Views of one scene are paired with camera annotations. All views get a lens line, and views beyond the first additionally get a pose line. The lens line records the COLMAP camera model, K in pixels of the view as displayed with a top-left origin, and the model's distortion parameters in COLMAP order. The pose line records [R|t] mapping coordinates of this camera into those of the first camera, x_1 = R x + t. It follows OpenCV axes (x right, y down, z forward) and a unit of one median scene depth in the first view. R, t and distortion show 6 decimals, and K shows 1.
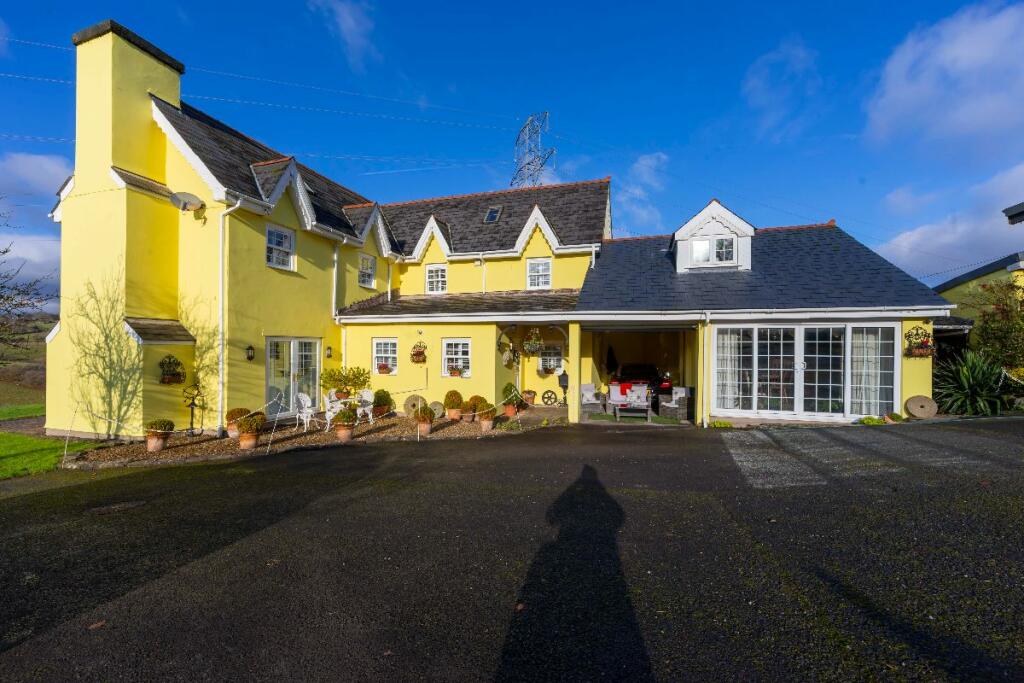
lens RADIAL K [[399.1, 0, 510.5], [0, 399.1, 350.8], [0, 0, 1]] dist [-0.005576, 0.000568]
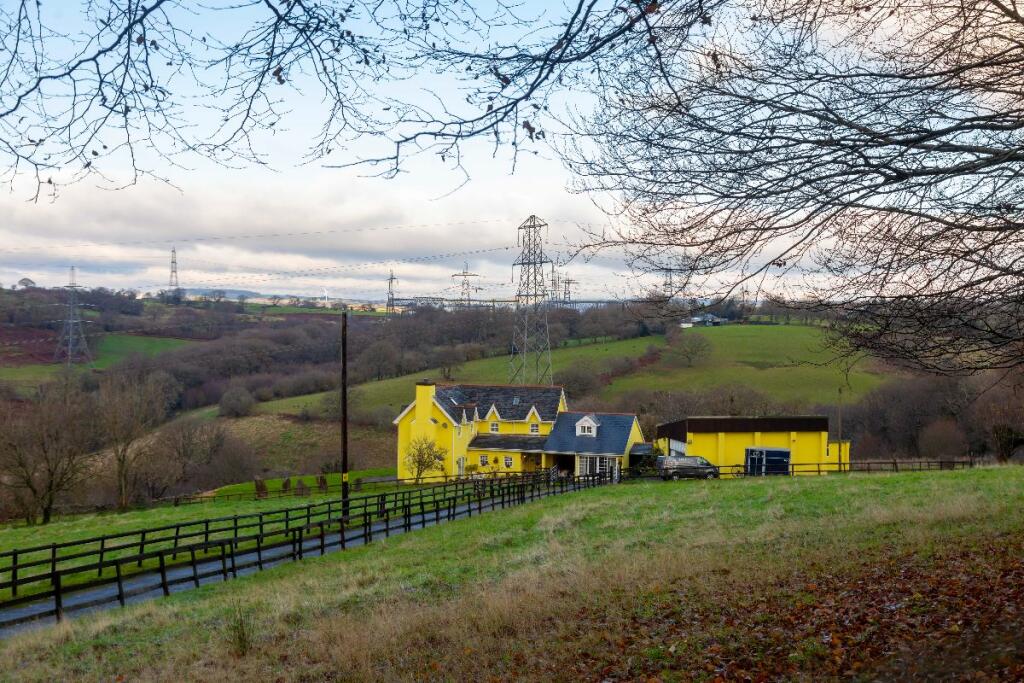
lens RADIAL K [[1175.8, 0, 512.7], [0, 1175.8, 339.5], [0, 0, 1]] dist [-0.032445, 0.000000]
pose [[0.999675, 0.001948, 0.025427, -0.386054], [-0.002123, 0.999974, 0.006867, -1.172729], [-0.025413, -0.006918, 0.999653, -9.603116]]
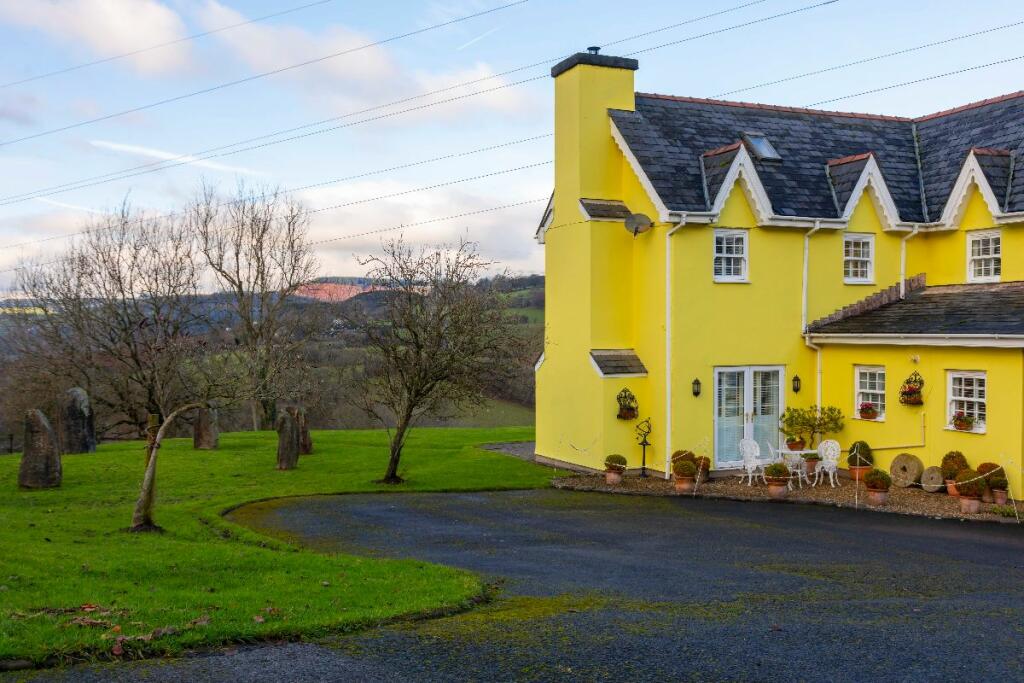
lens RADIAL K [[992.9, 0, 510.0], [0, 992.9, 339.3], [0, 0, 1]] dist [0.038253, 0.000000]
pose [[0.657534, -0.000540, -0.753425, 0.671091], [0.005837, 0.999973, 0.004377, -0.105755], [0.753403, -0.007276, 0.657519, -0.686735]]
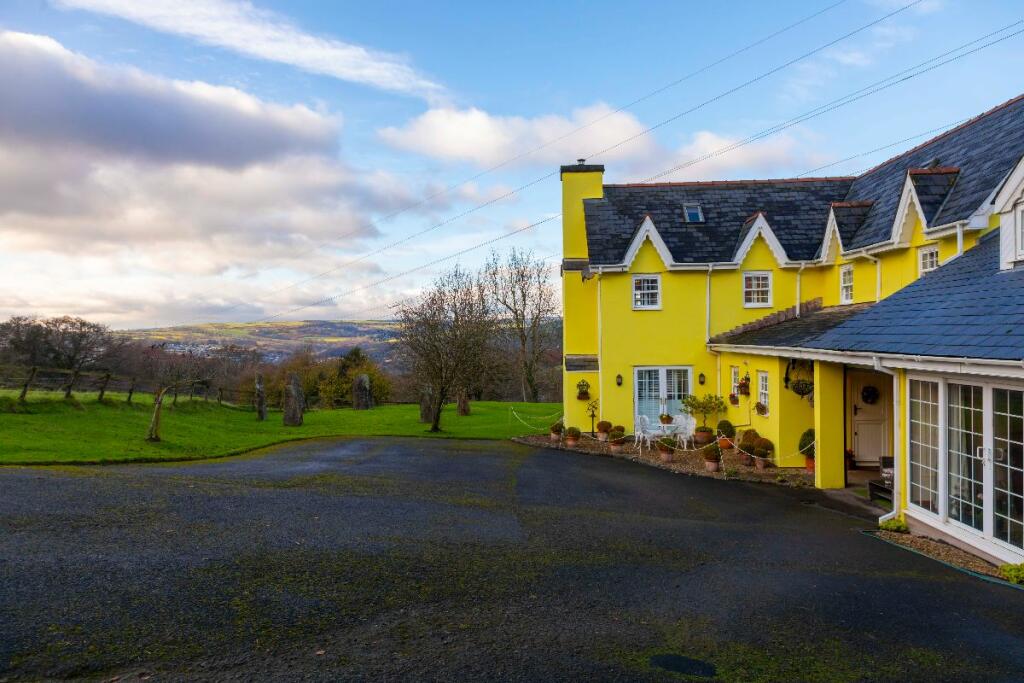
lens RADIAL K [[678.1, 0, 512.9], [0, 678.1, 347.3], [0, 0, 1]] dist [0.037510, -0.000090]
pose [[0.259245, 0.003690, -0.965804, 1.341211], [0.014603, 0.999863, 0.007740, -0.118745], [0.965701, -0.016110, 0.259156, 0.080153]]
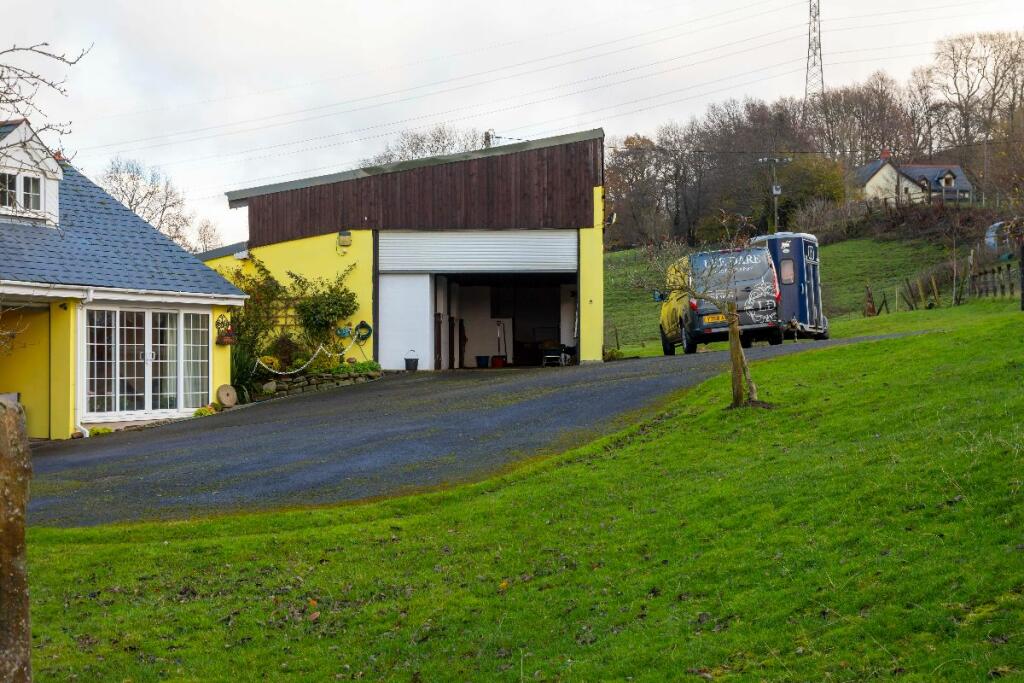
lens RADIAL K [[1476.0, 0, 509.3], [0, 1476.0, 342.5], [0, 0, 1]] dist [0.035283, 0.000000]
pose [[0.189147, 0.001580, 0.981948, -2.006191], [0.004825, 0.999985, -0.002538, 0.017435], [-0.981937, 0.005218, 0.189136, -0.324872]]
